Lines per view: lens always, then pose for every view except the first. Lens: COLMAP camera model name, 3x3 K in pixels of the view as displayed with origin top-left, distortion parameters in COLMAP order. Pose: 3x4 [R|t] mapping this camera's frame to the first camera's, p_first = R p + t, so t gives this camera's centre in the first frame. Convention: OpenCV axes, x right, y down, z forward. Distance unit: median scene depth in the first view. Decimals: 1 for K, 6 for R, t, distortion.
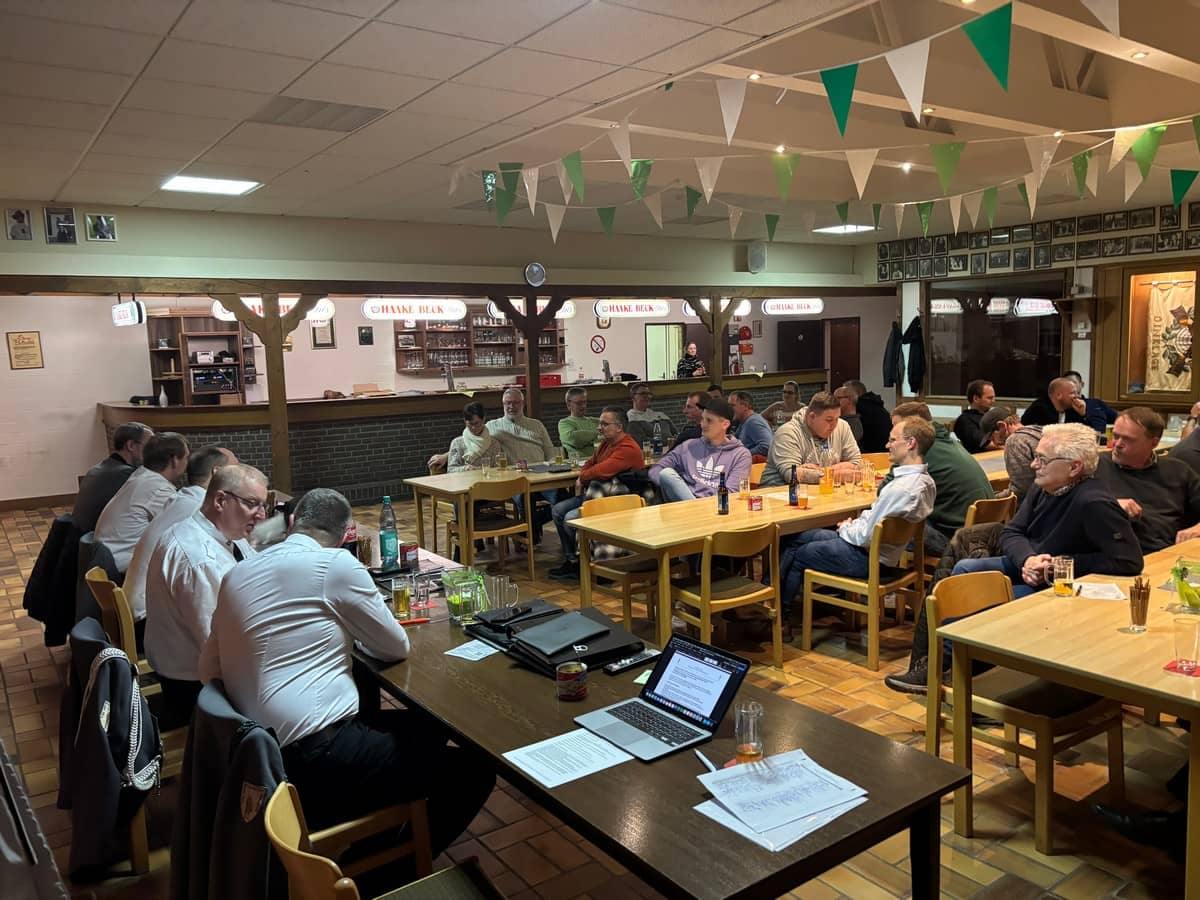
lens RADIAL K [[912.7, 0, 594.3], [0, 912.7, 441.2], [0, 0, 1]] dist [0.063270, -0.065896]
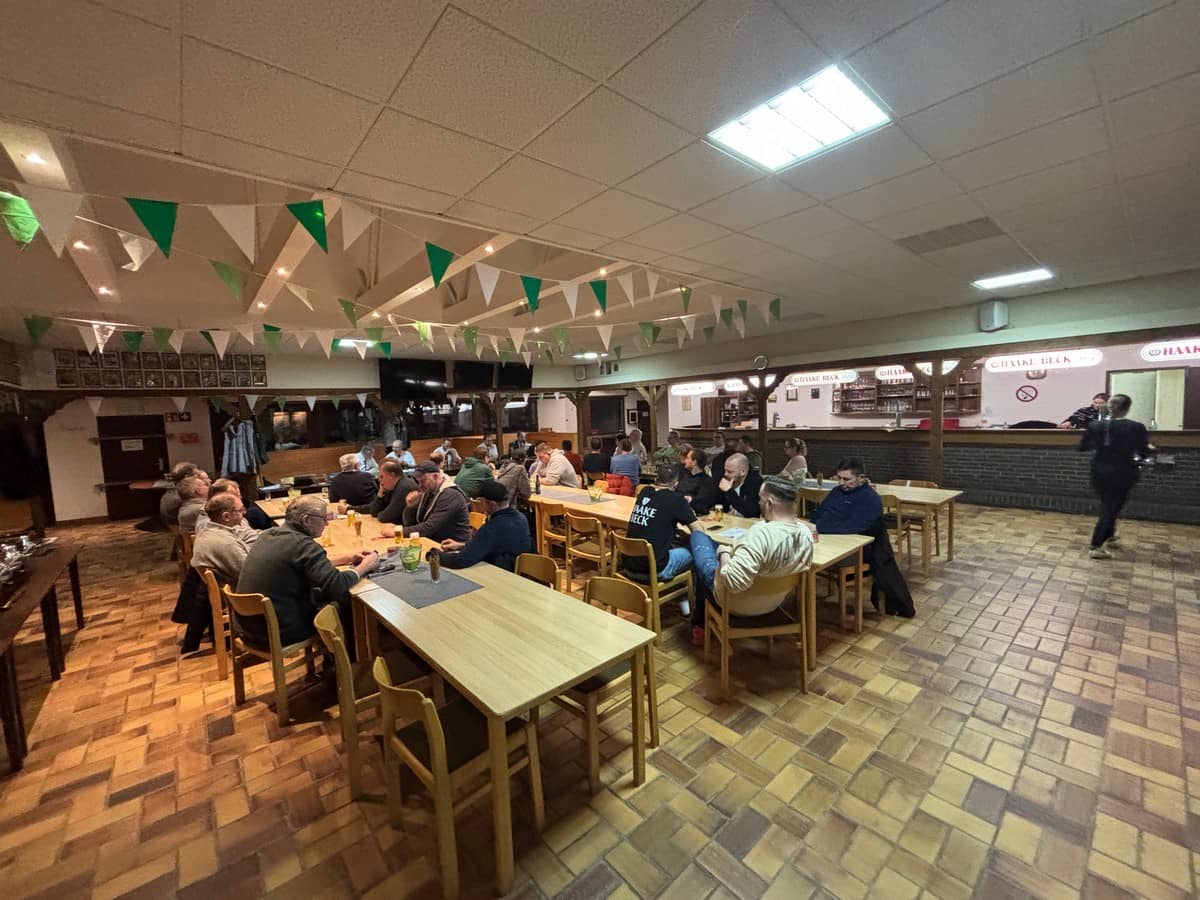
lens RADIAL K [[490.1, 0, 596.2], [0, 490.1, 451.9], [0, 0, 1]] dist [0.006001, -0.001454]
pose [[0.076715, 0.113336, -0.990591, 0.653989], [-0.065153, 0.991965, 0.108448, -0.077155], [0.994922, 0.056221, 0.083483, 0.498051]]
